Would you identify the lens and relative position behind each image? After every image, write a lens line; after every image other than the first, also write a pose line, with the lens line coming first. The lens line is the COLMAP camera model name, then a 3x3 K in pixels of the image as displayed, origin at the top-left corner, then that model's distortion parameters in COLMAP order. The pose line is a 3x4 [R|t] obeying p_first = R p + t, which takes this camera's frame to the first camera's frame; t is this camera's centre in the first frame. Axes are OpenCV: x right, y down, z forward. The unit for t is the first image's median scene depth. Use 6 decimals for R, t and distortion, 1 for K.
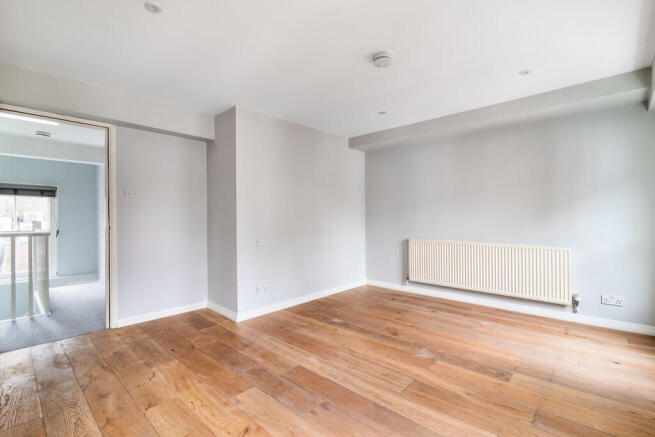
lens RADIAL K [[303.2, 0, 327.5], [0, 303.2, 218.5], [0, 0, 1]] dist [0.002006, 0.000051]
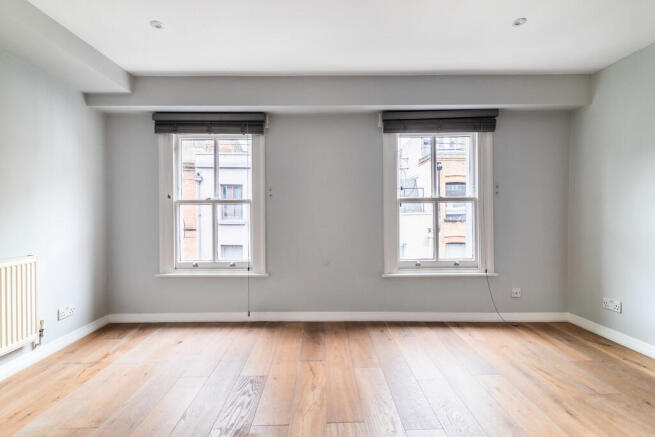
lens RADIAL K [[303.2, 0, 327.5], [0, 303.2, 218.5], [0, 0, 1]] dist [0.002006, 0.000051]
pose [[-0.714245, 0.009964, 0.699825, -0.168589], [0.016090, 0.999868, 0.002185, 0.020719], [-0.699711, 0.012820, -0.714311, 1.081657]]
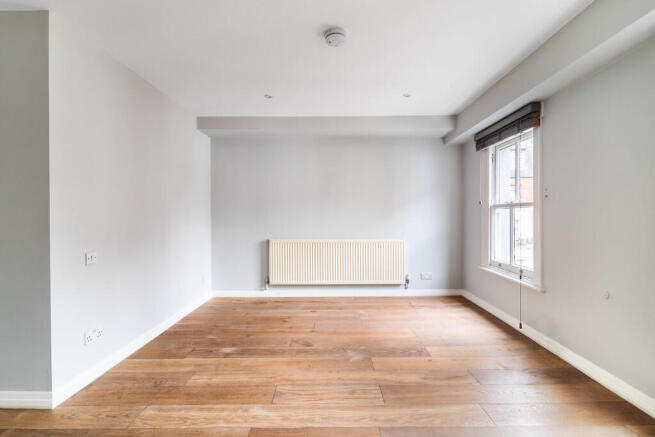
lens RADIAL K [[303.2, 0, 327.5], [0, 303.2, 218.5], [0, 0, 1]] dist [0.002006, 0.000051]
pose [[0.729381, -0.004858, 0.684091, -0.346083], [0.003579, 0.999988, 0.003285, -0.000103], [-0.684099, 0.000052, 0.729389, 0.291395]]
